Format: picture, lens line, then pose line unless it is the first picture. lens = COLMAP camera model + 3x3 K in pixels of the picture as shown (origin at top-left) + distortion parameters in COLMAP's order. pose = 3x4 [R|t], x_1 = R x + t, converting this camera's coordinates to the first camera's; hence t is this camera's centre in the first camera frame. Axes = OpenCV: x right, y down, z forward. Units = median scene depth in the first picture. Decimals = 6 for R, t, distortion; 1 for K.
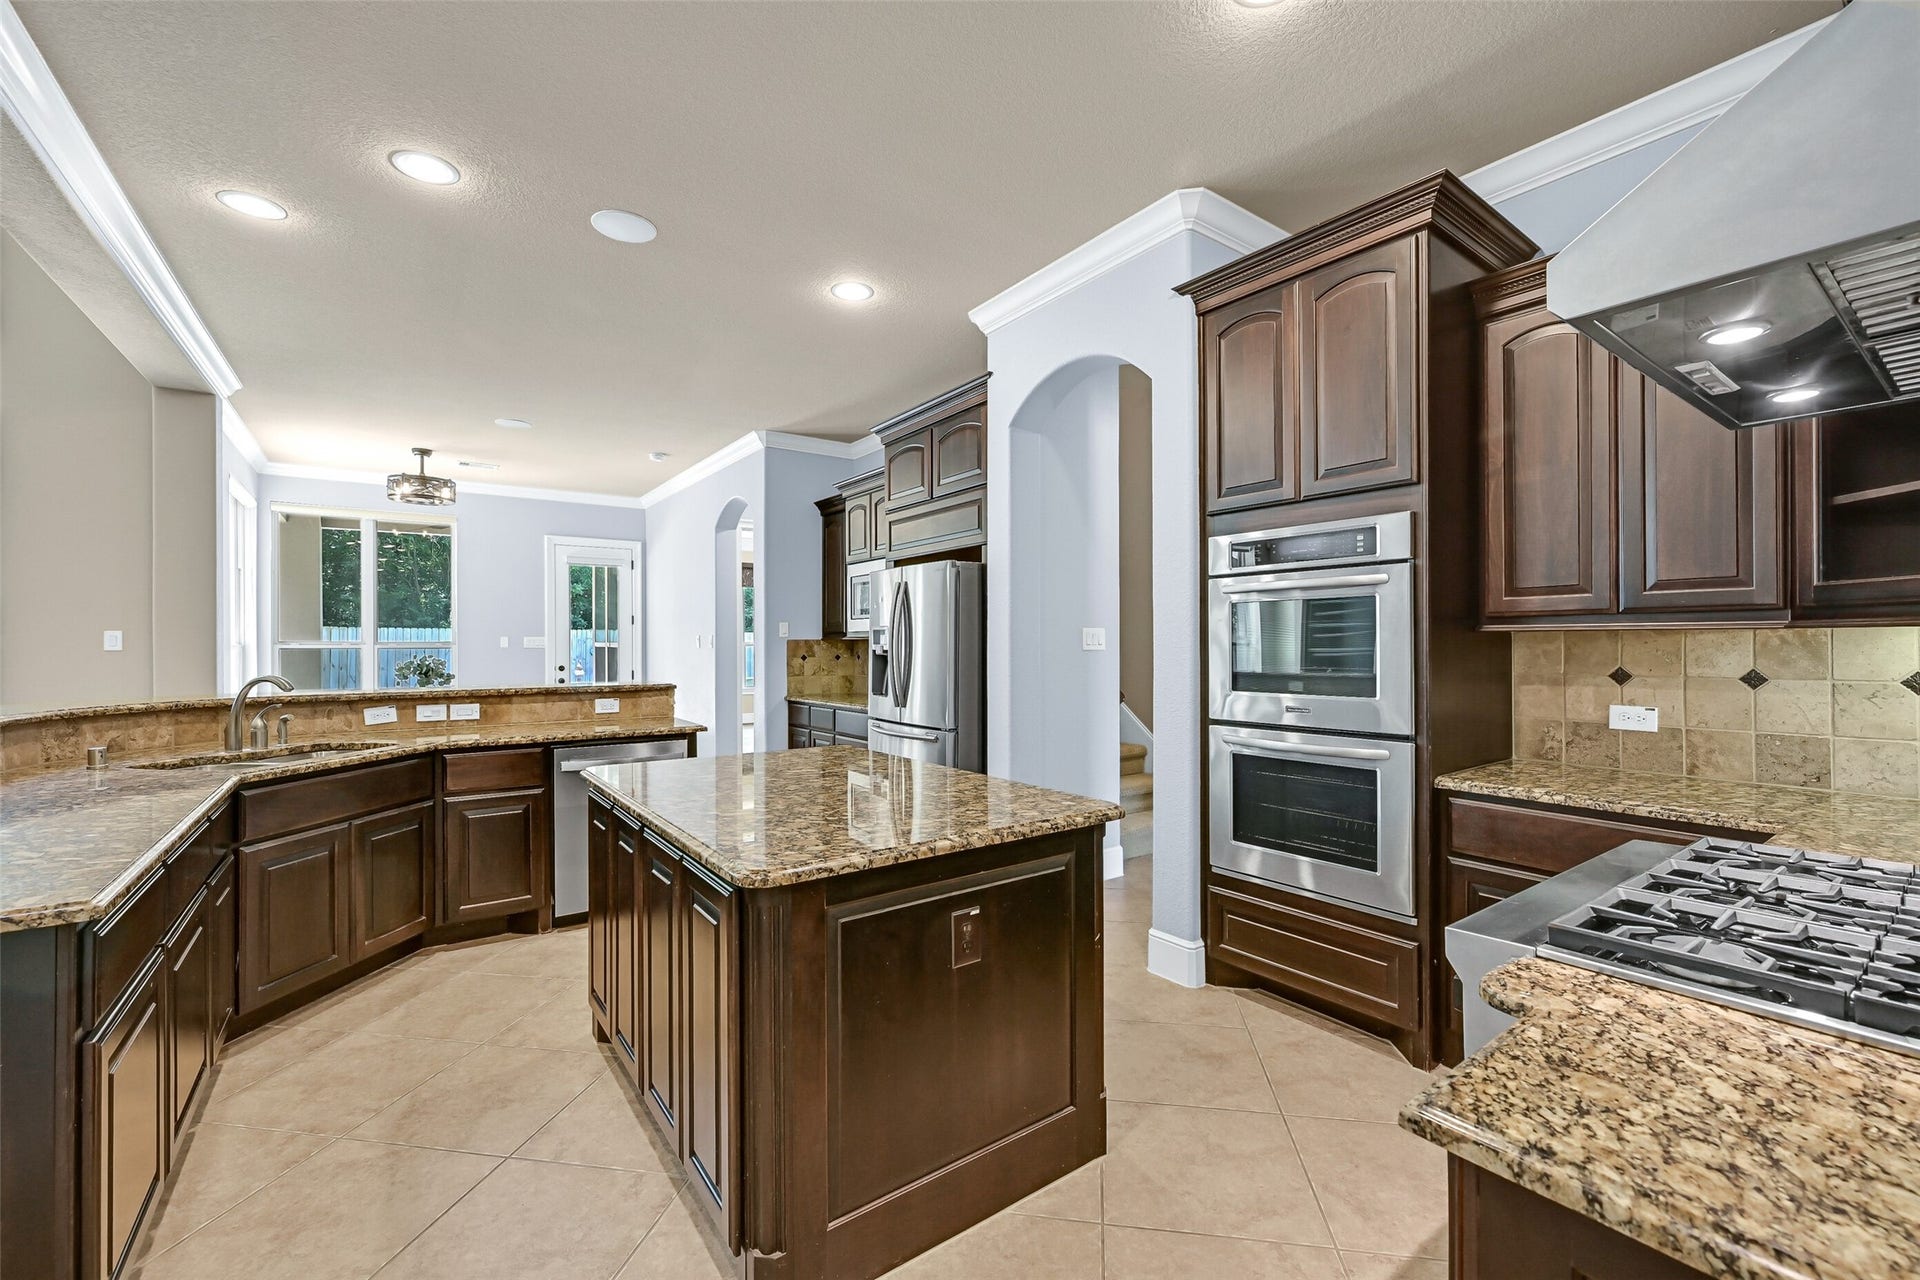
lens RADIAL K [[761.0, 0, 967.2], [0, 761.0, 637.9], [0, 0, 1]] dist [-0.002030, 0.000531]
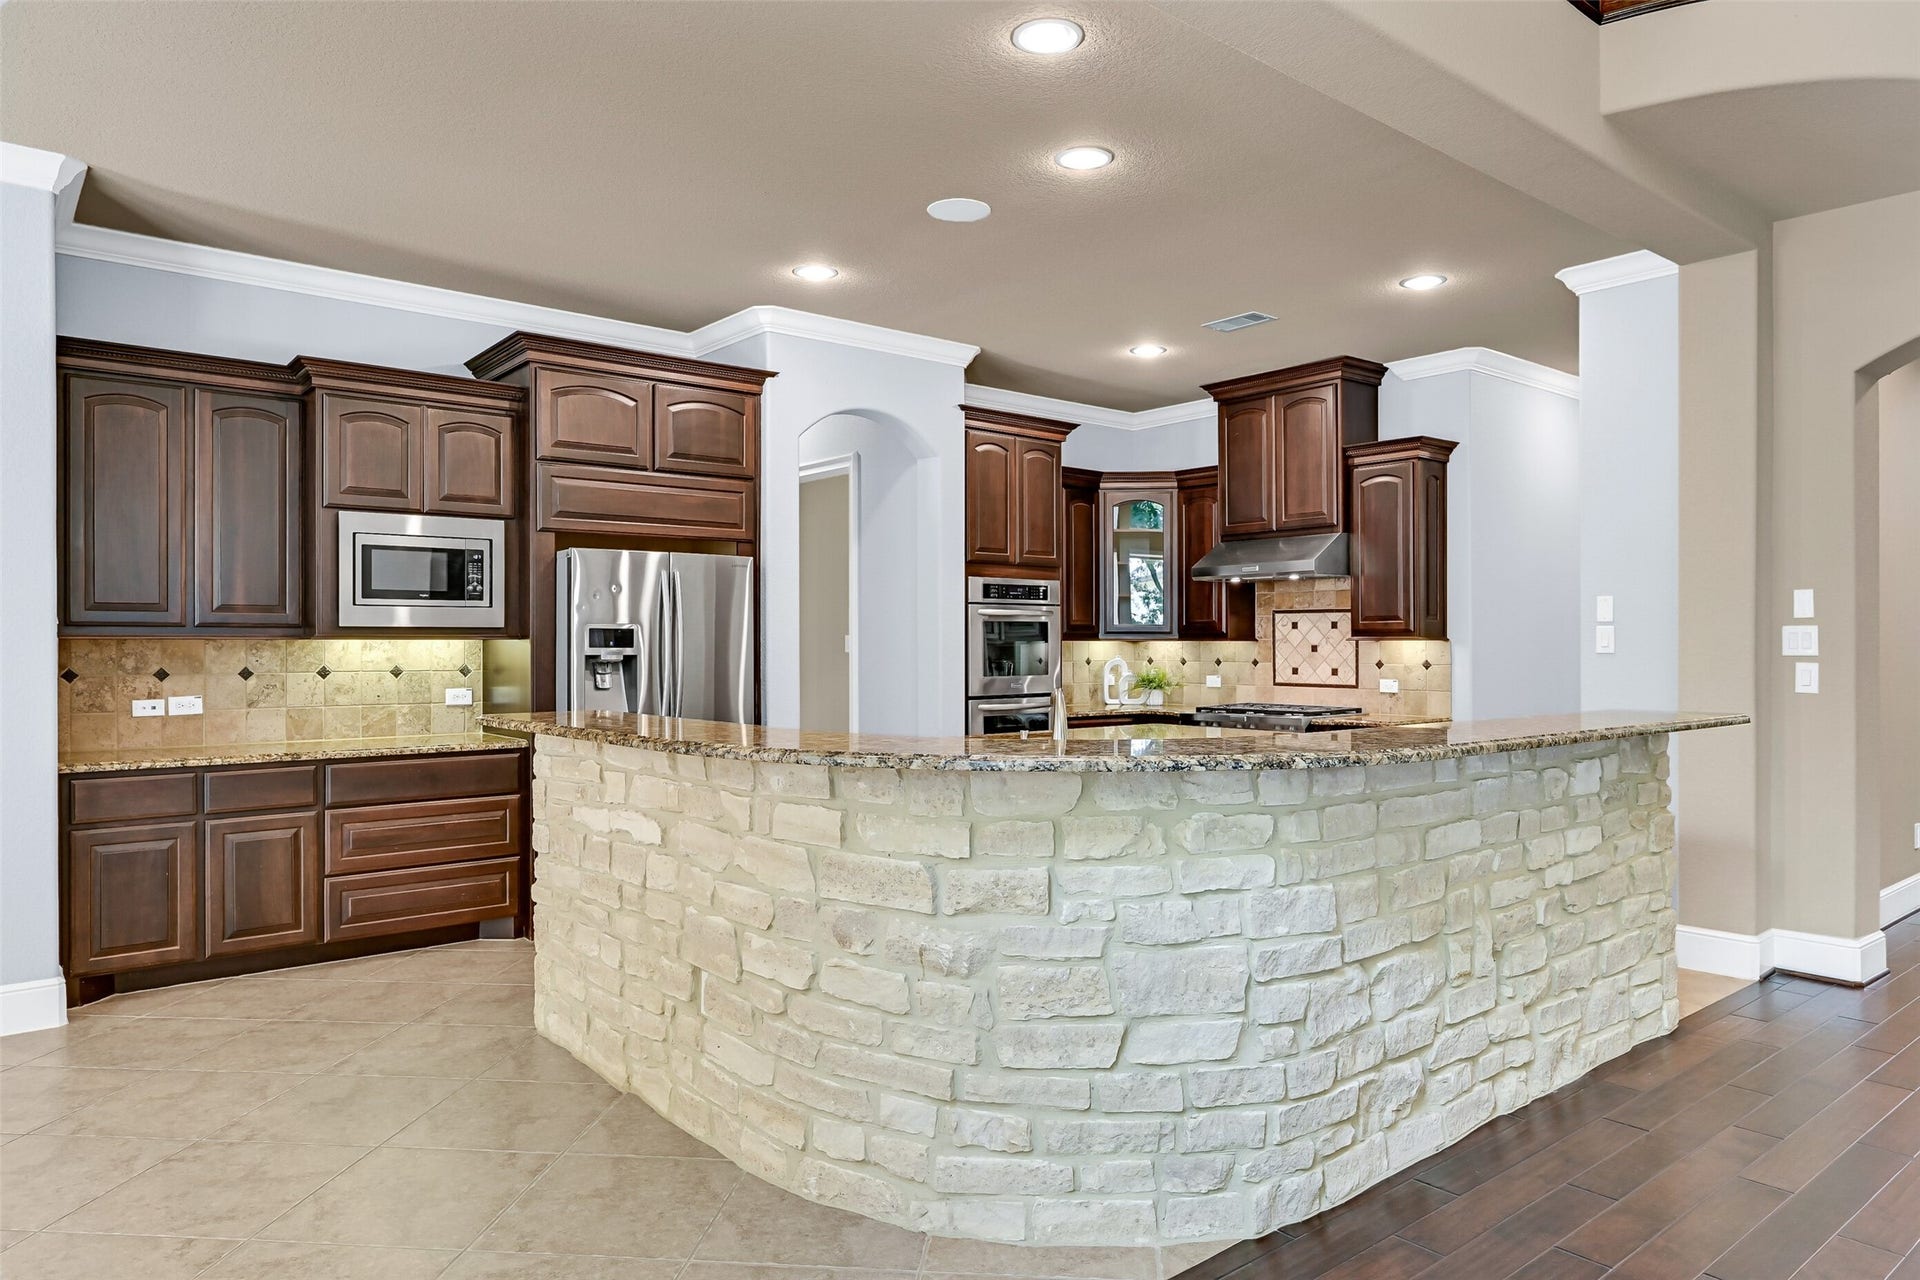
lens RADIAL K [[1231.9, 0, 958.5], [0, 1231.9, 637.3], [0, 0, 1]] dist [-0.002699, -0.000194]
pose [[-0.036502, 0.009967, 0.999284, -2.176845], [-0.004374, 0.999939, -0.010134, 0.014137], [-0.999324, -0.004741, -0.036456, 1.126851]]
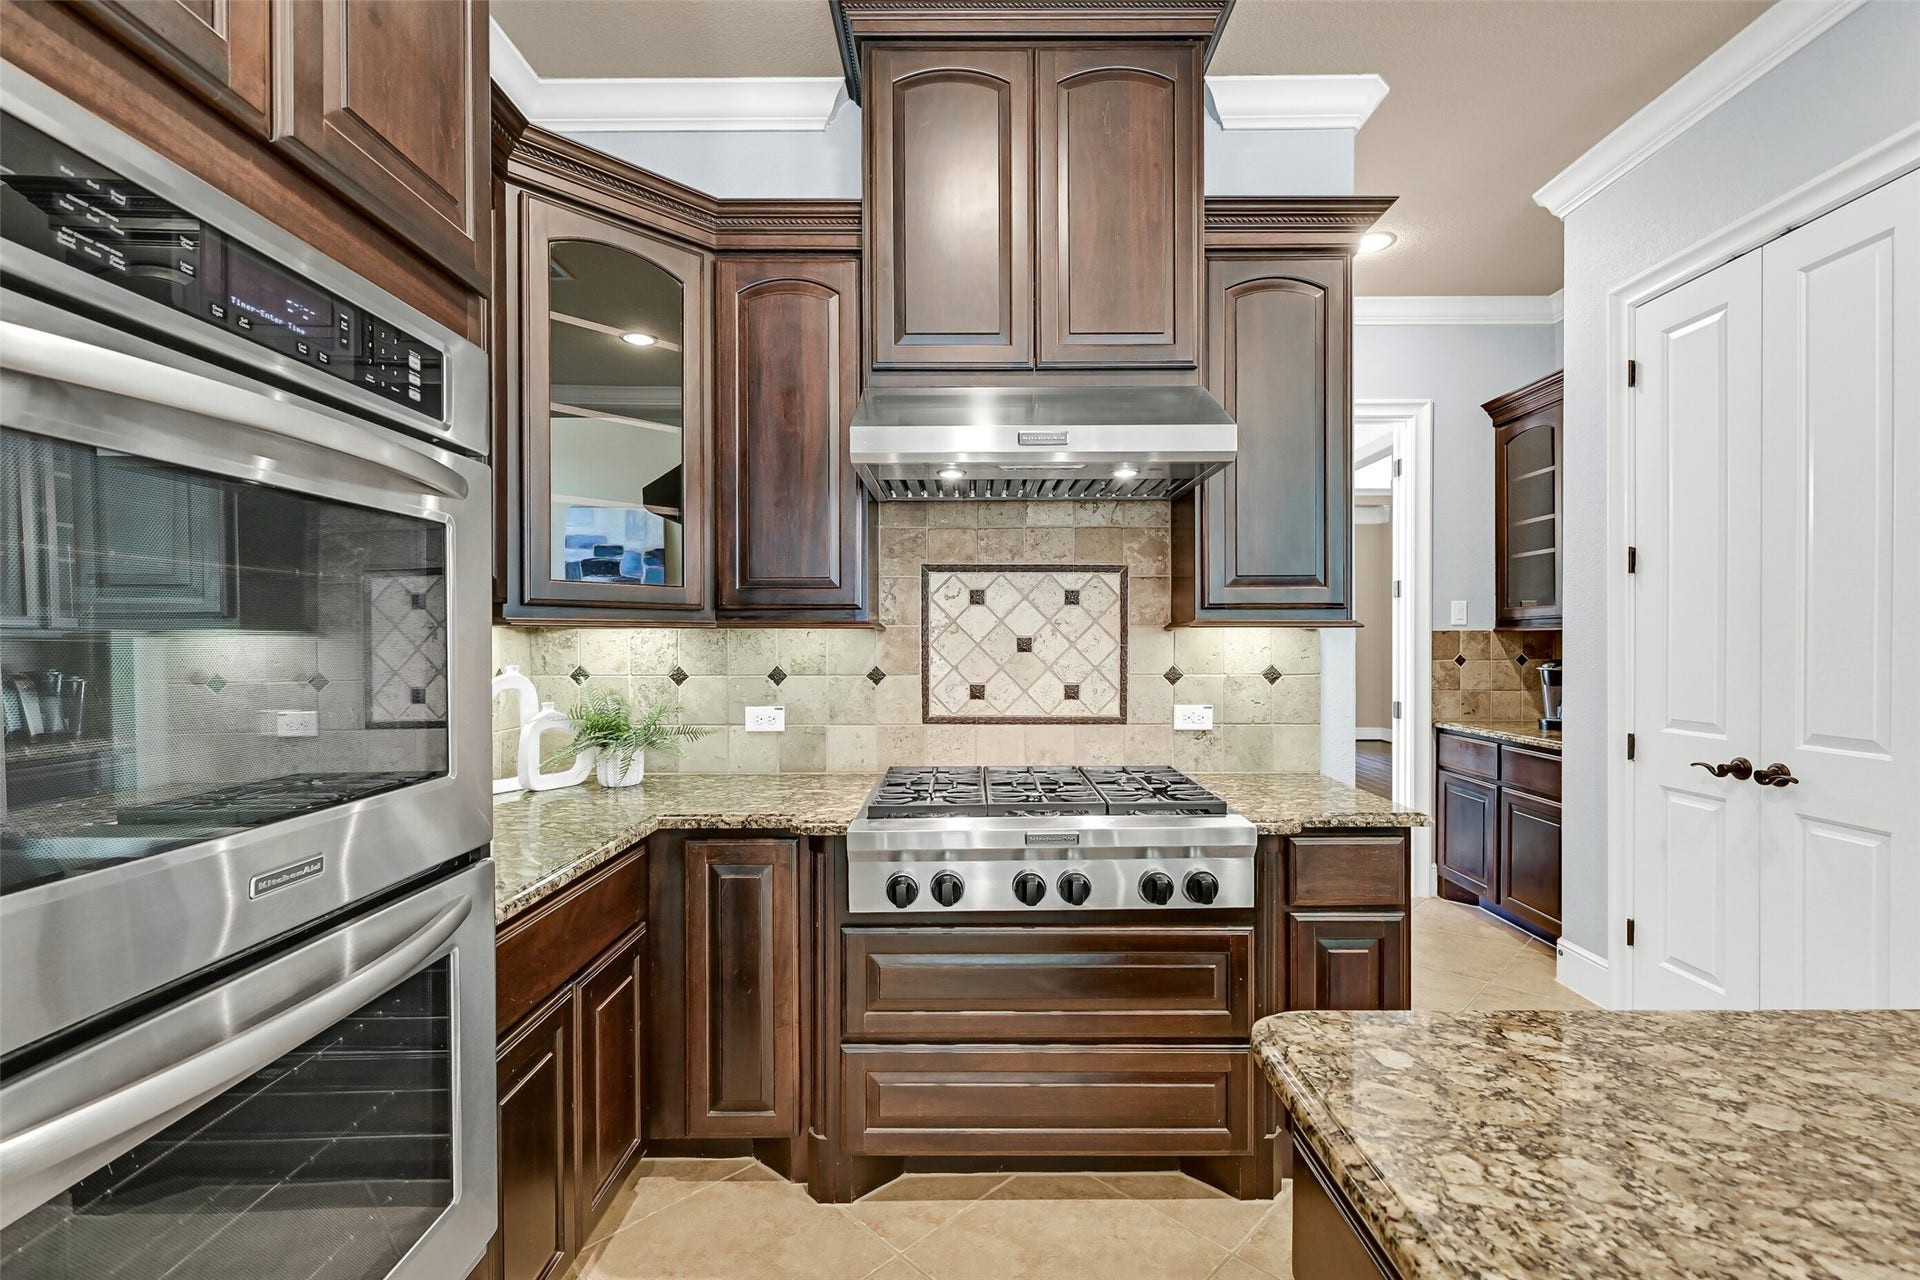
lens RADIAL K [[833.8, 0, 957.5], [0, 833.8, 647.9], [0, 0, 1]] dist [0.000704, 0.000501]
pose [[-0.790546, 0.001002, 0.612402, 0.050446], [0.003066, 0.999993, 0.002323, 0.008493], [-0.612396, 0.003714, -0.790543, 0.995850]]
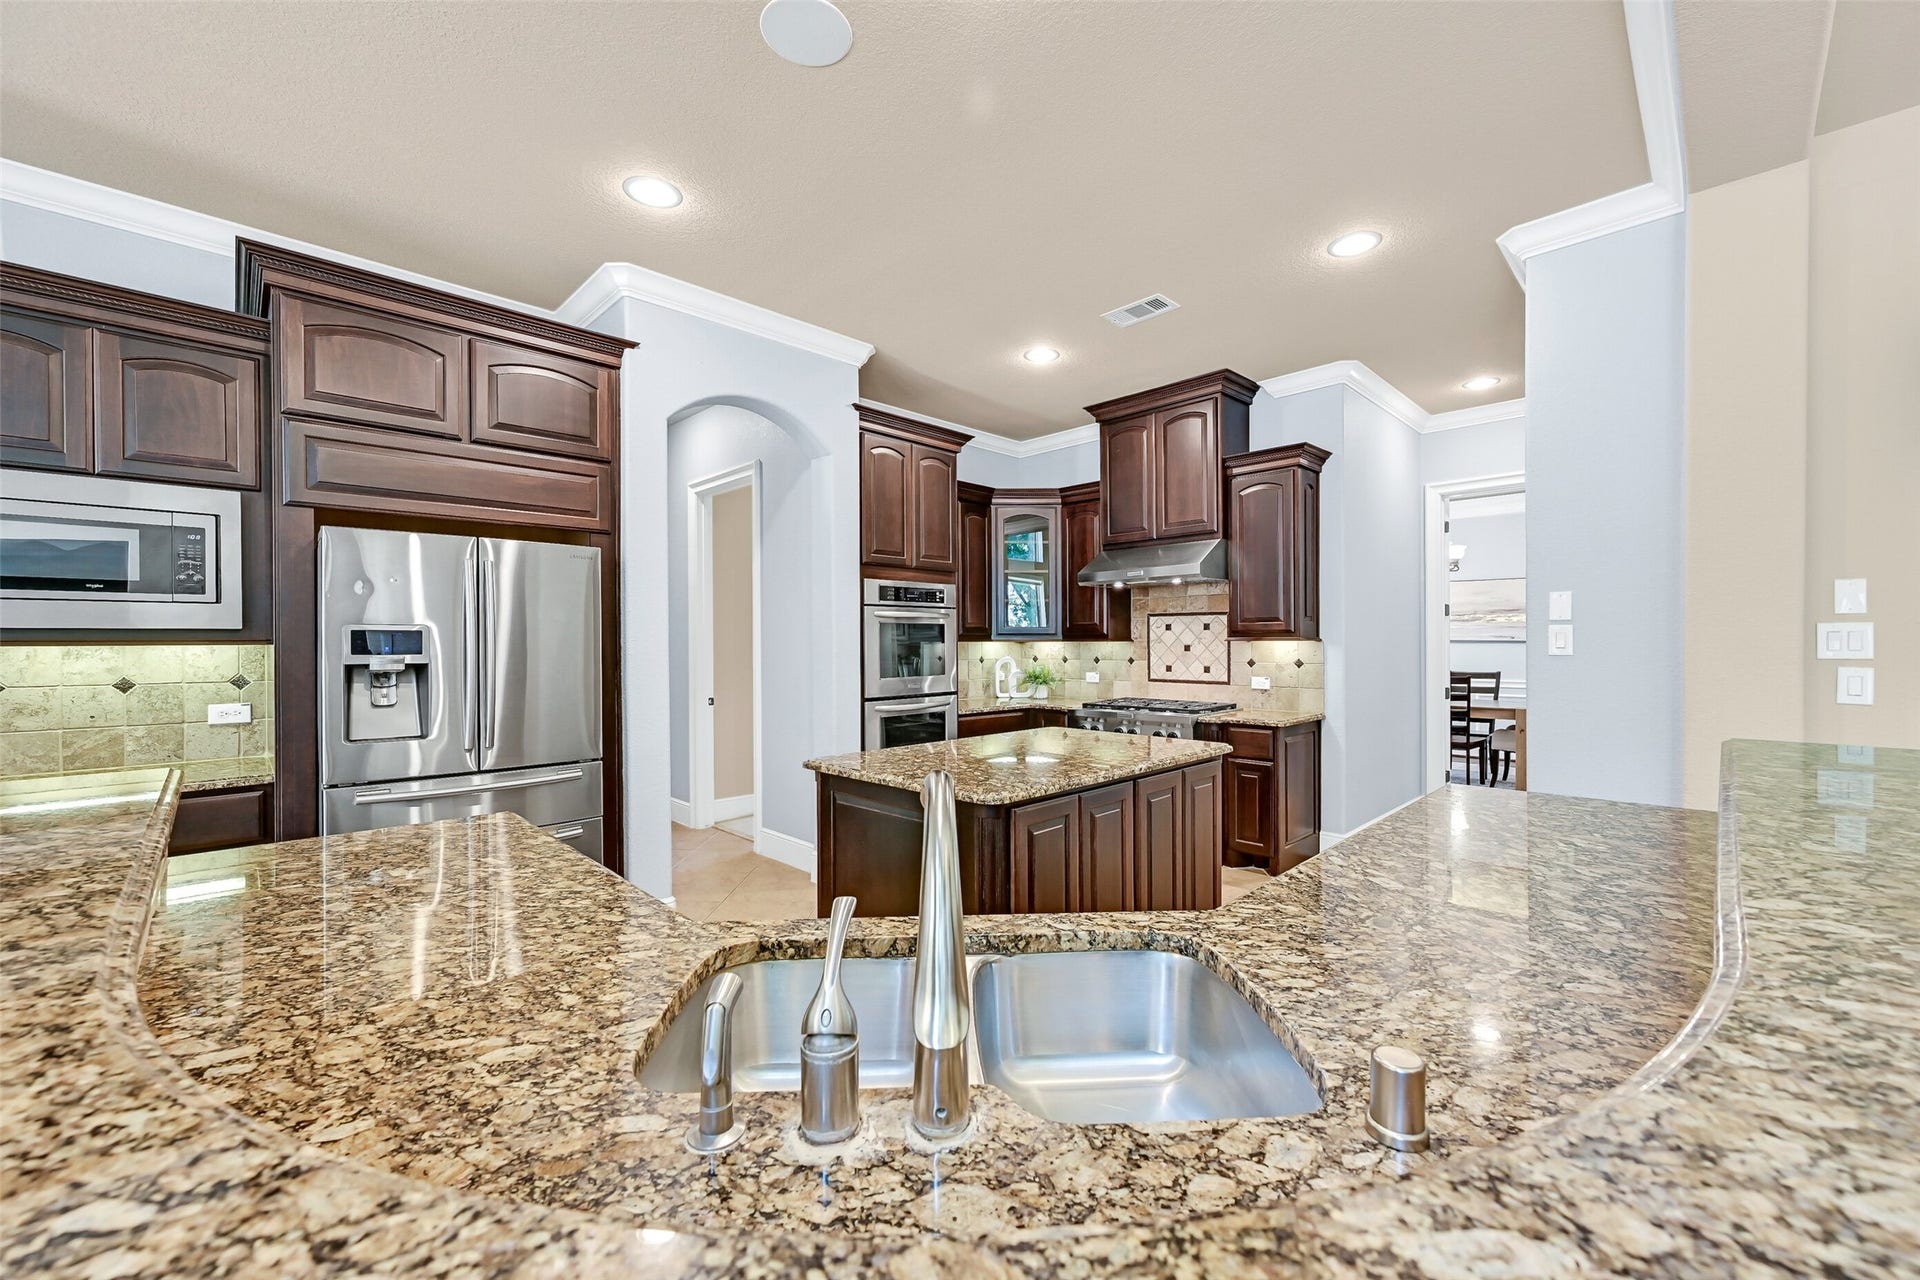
lens RADIAL K [[761.0, 0, 961.8], [0, 761.0, 655.4], [0, 0, 1]] dist [-0.002030, 0.000531]
pose [[-0.121320, -0.012353, 0.992537, -1.238639], [-0.000089, 0.999923, 0.012434, 0.002313], [-0.992613, 0.001420, -0.121312, 1.006730]]
